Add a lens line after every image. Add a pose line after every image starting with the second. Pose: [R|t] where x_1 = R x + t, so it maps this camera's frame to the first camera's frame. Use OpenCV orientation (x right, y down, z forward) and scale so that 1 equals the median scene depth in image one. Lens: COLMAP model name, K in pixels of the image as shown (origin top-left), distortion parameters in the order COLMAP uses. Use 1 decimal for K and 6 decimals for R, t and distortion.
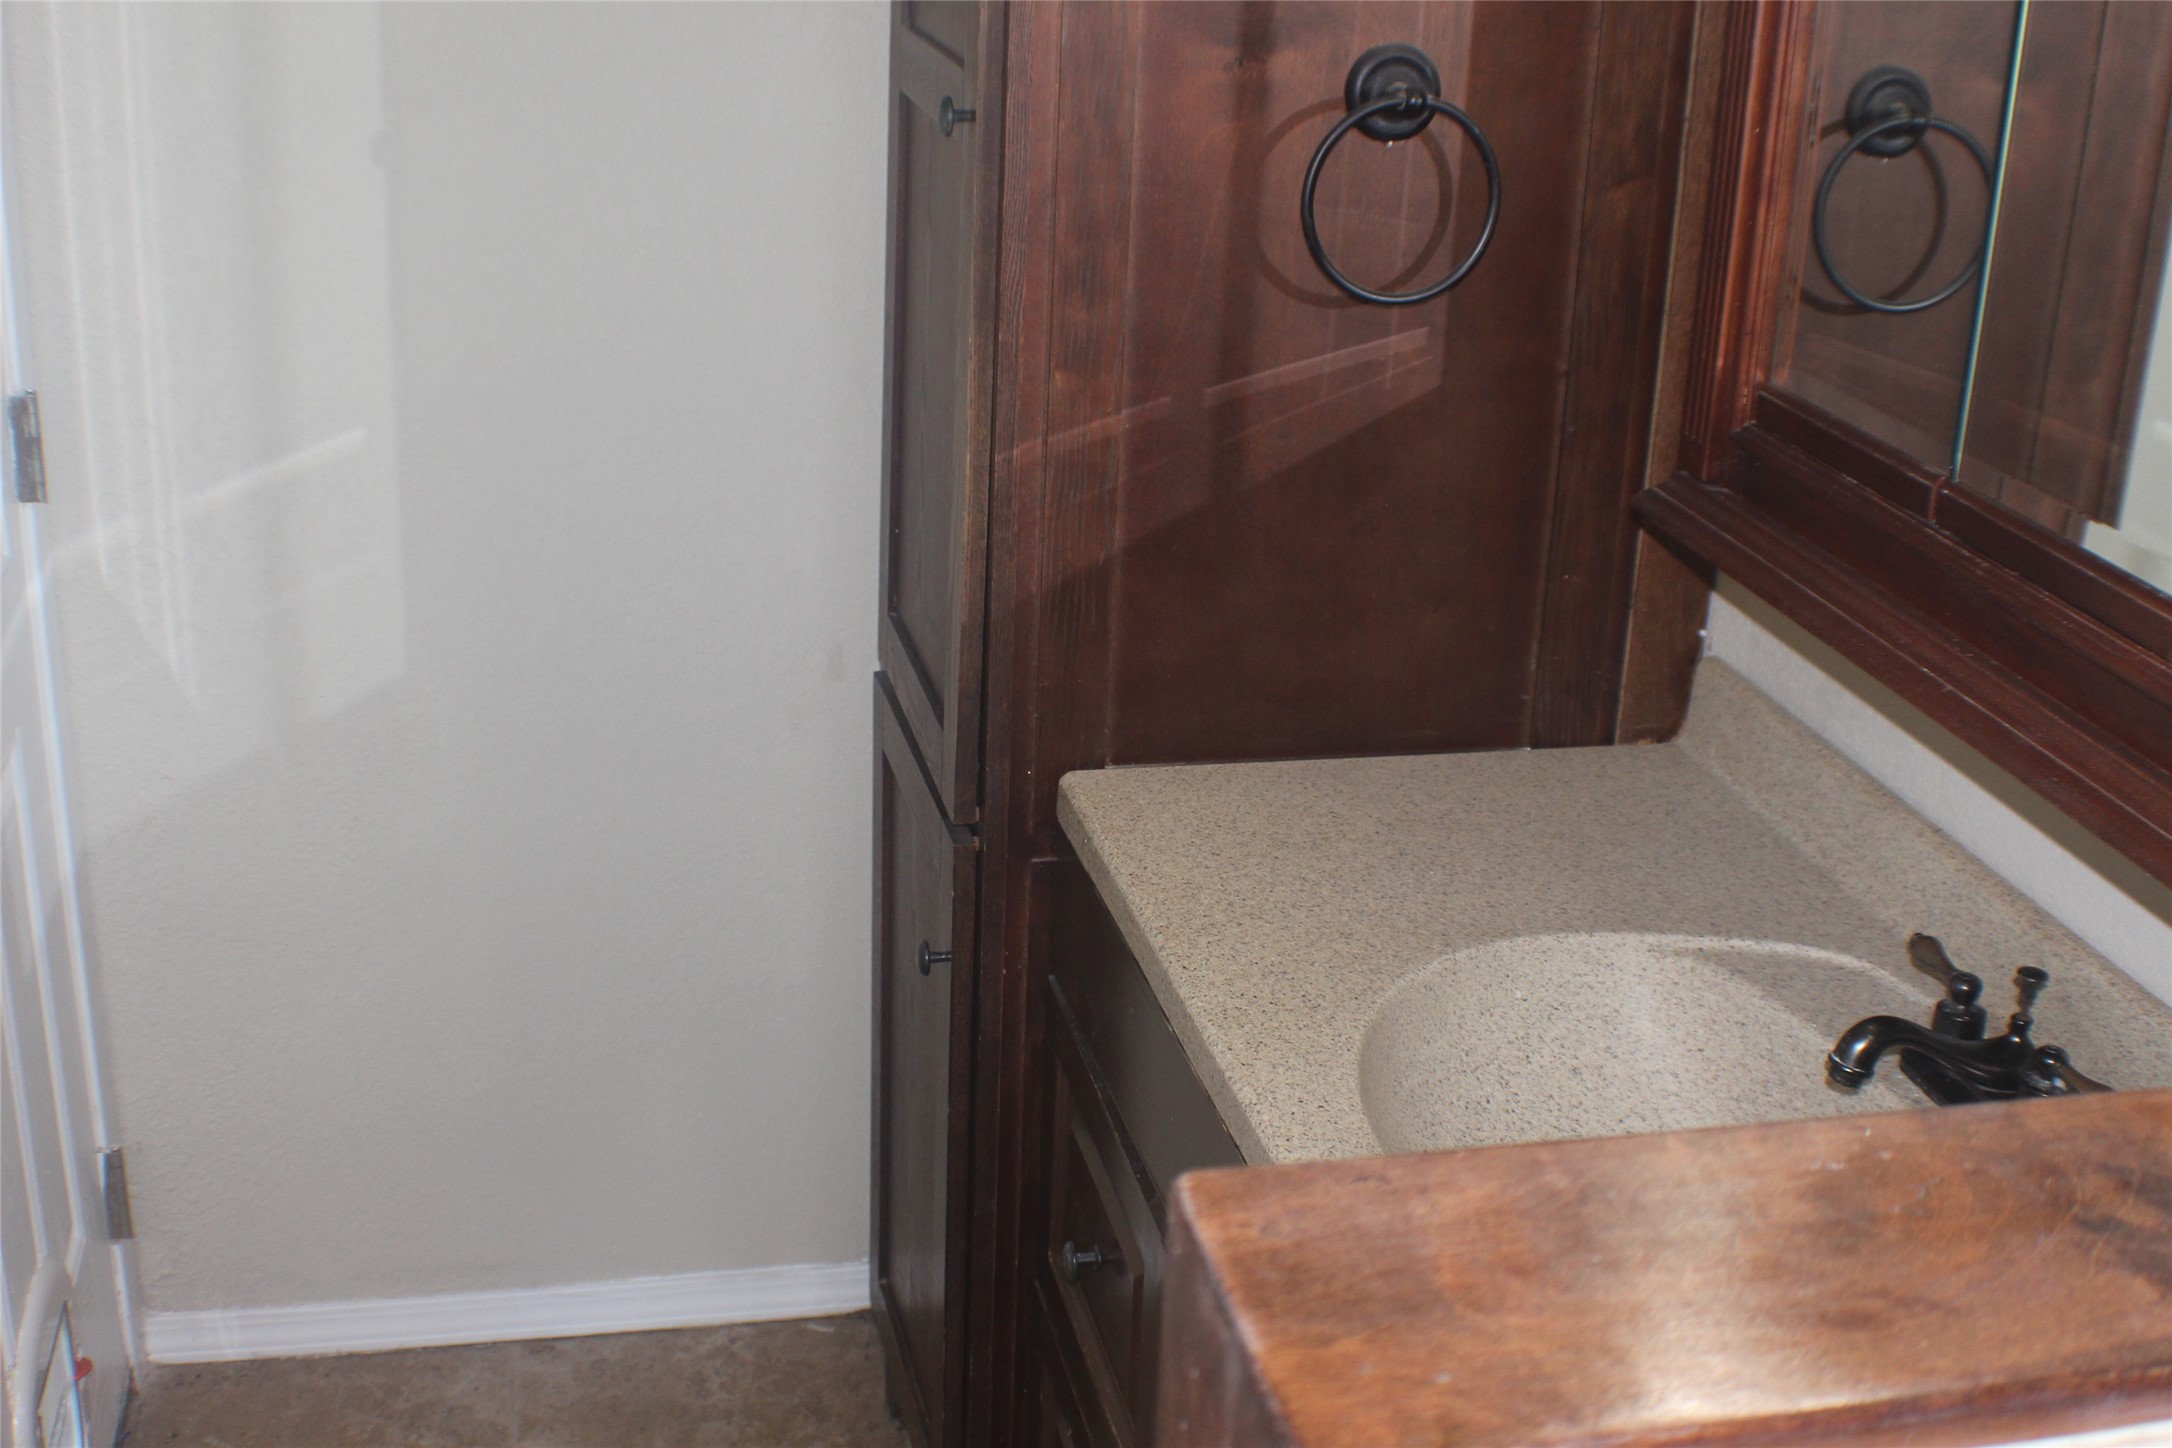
lens RADIAL K [[2612.2, 0, 1086.0], [0, 2612.2, 724.0], [0, 0, 1]] dist [-0.162303, -0.038968]
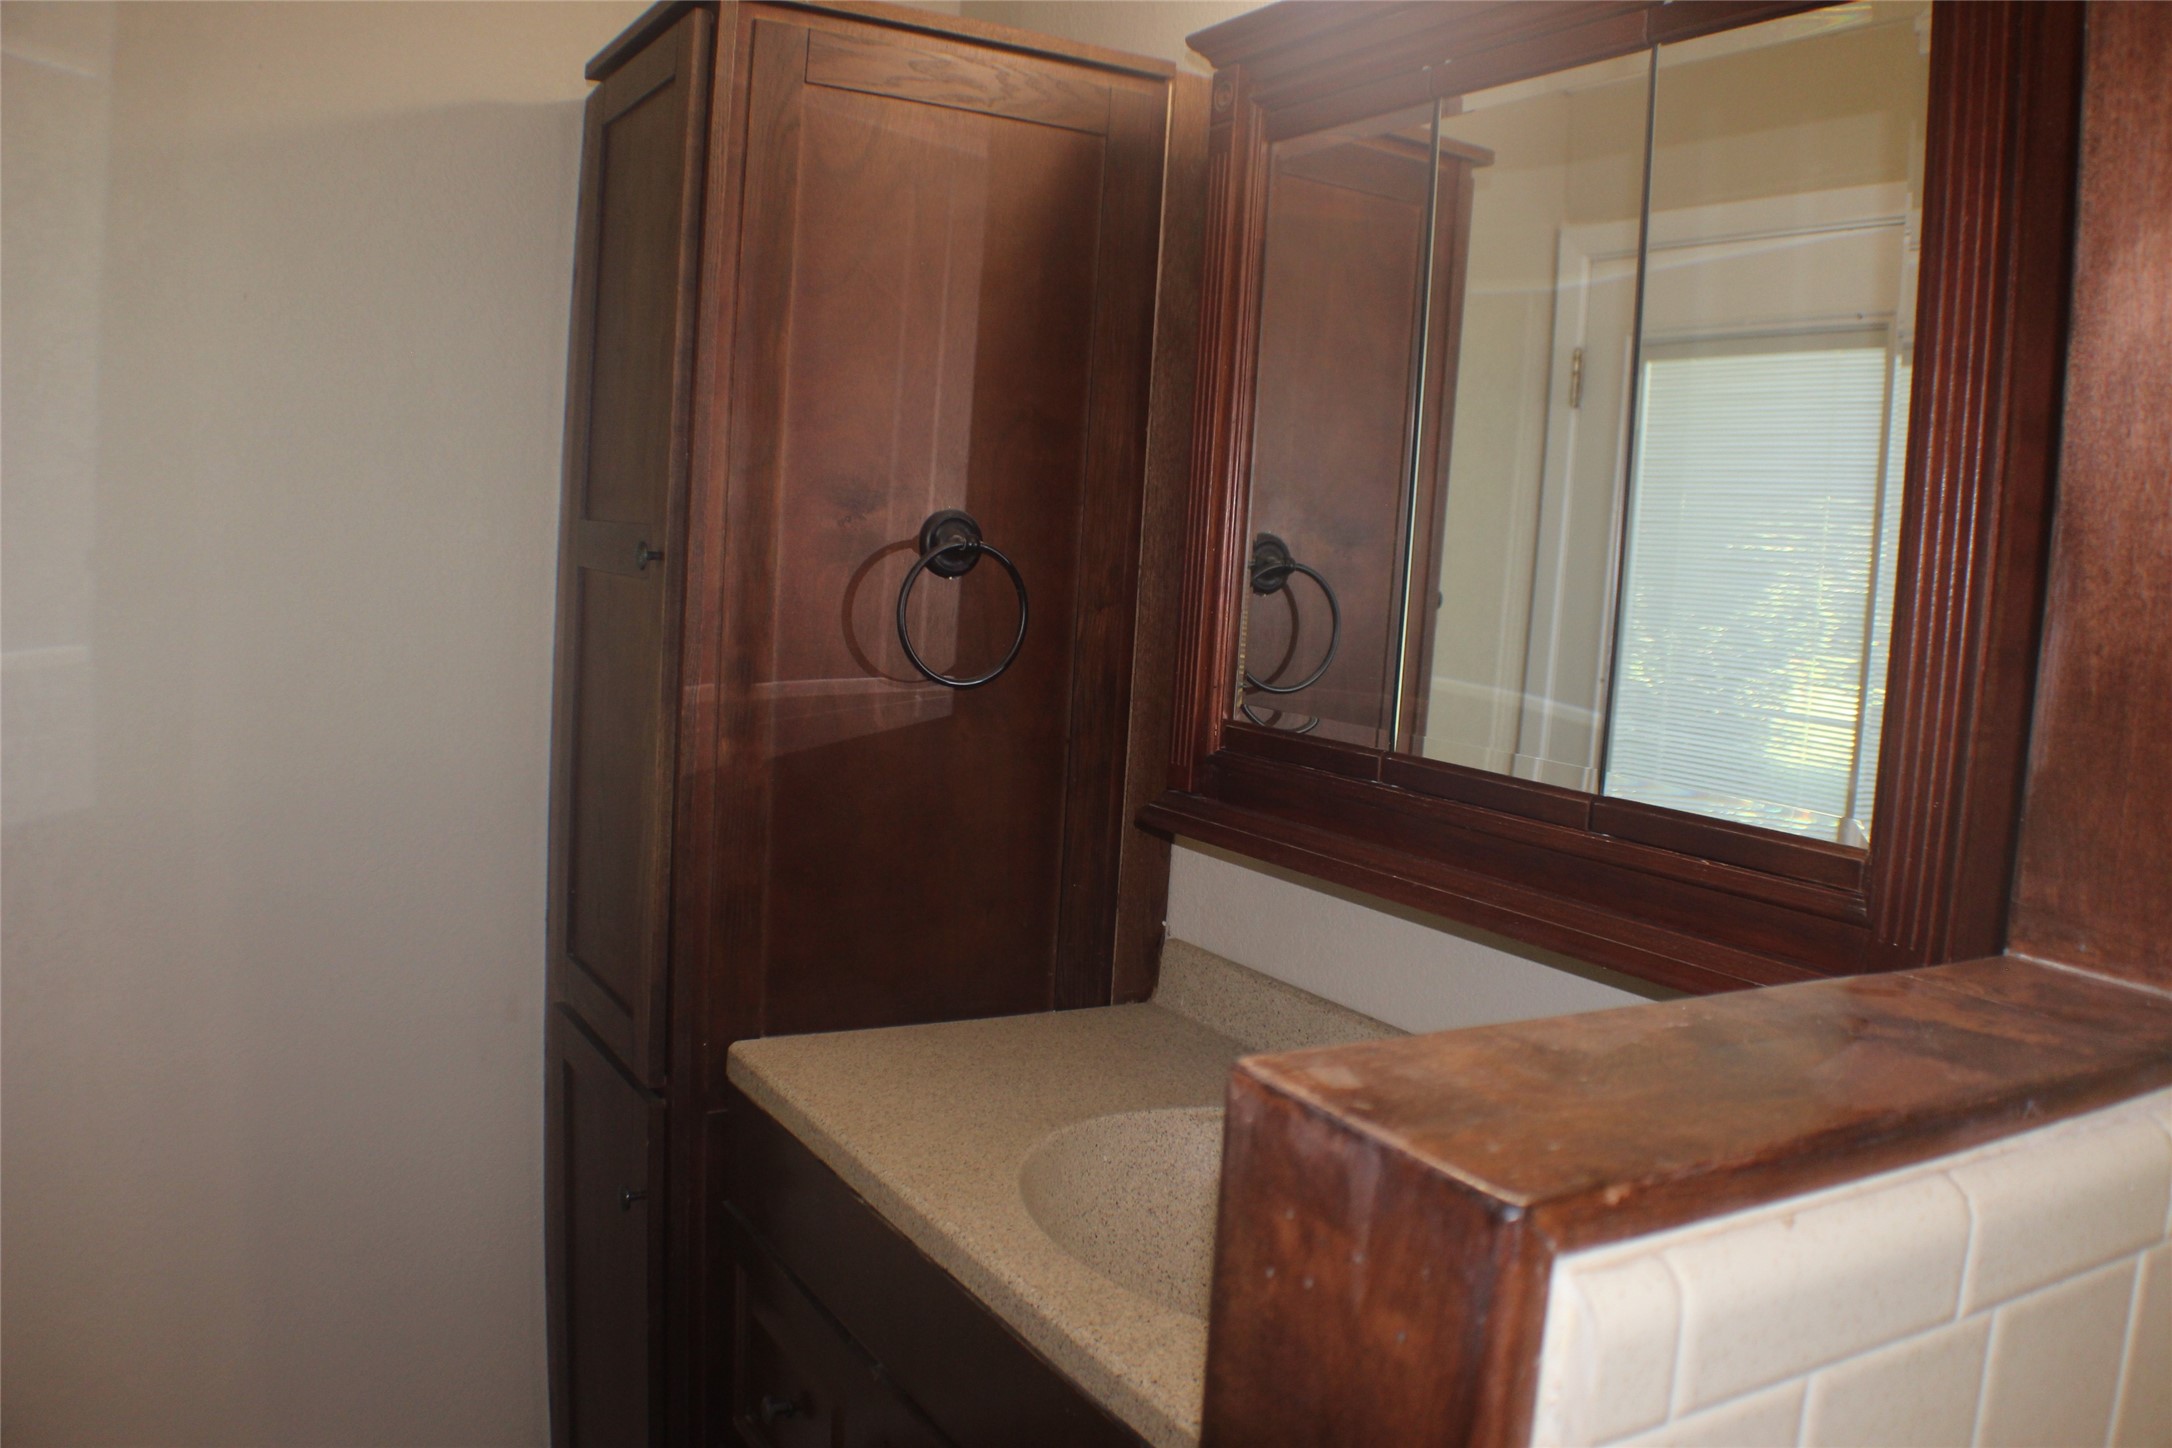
lens RADIAL K [[1732.2, 0, 1086.0], [0, 1732.2, 724.0], [0, 0, 1]] dist [-0.194176, 0.003005]
pose [[0.952312, -0.016998, 0.304654, -0.105677], [0.089593, 0.970014, -0.225935, 0.079178], [-0.291678, 0.242455, 0.925278, 0.107337]]
